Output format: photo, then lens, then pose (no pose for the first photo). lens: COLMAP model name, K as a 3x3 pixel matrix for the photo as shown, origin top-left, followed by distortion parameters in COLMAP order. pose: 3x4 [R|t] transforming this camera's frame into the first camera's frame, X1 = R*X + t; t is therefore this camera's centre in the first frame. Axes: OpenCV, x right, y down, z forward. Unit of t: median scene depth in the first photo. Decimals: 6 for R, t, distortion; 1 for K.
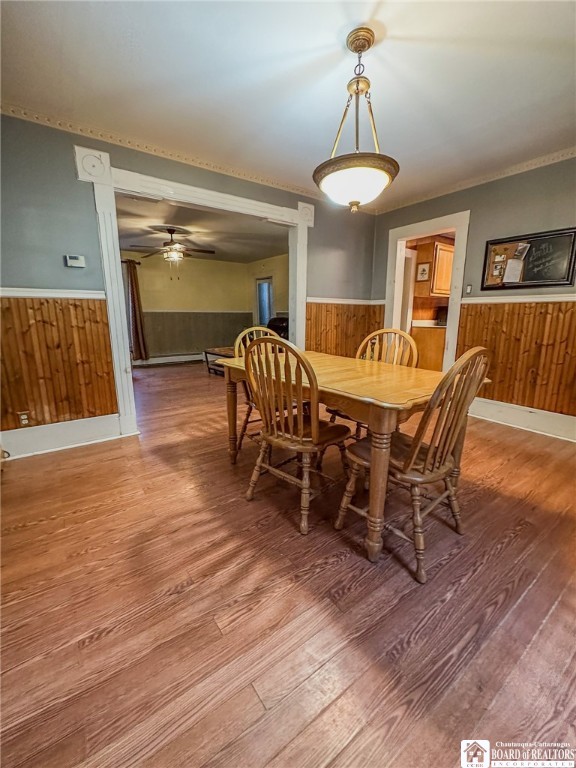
lens RADIAL K [[331.1, 0, 286.5], [0, 331.1, 381.1], [0, 0, 1]] dist [-0.001046, -0.000233]
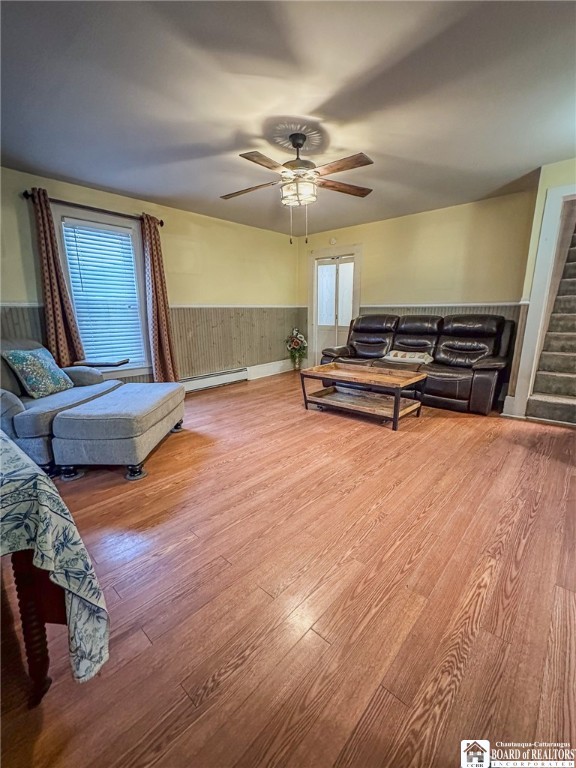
lens RADIAL K [[331.1, 0, 286.5], [0, 331.1, 381.1], [0, 0, 1]] dist [-0.001046, -0.000233]
pose [[0.981591, -0.042569, 0.186192, -0.675107], [0.040487, 0.999068, 0.014971, -0.154259], [-0.186656, -0.007157, 0.982399, 0.750315]]
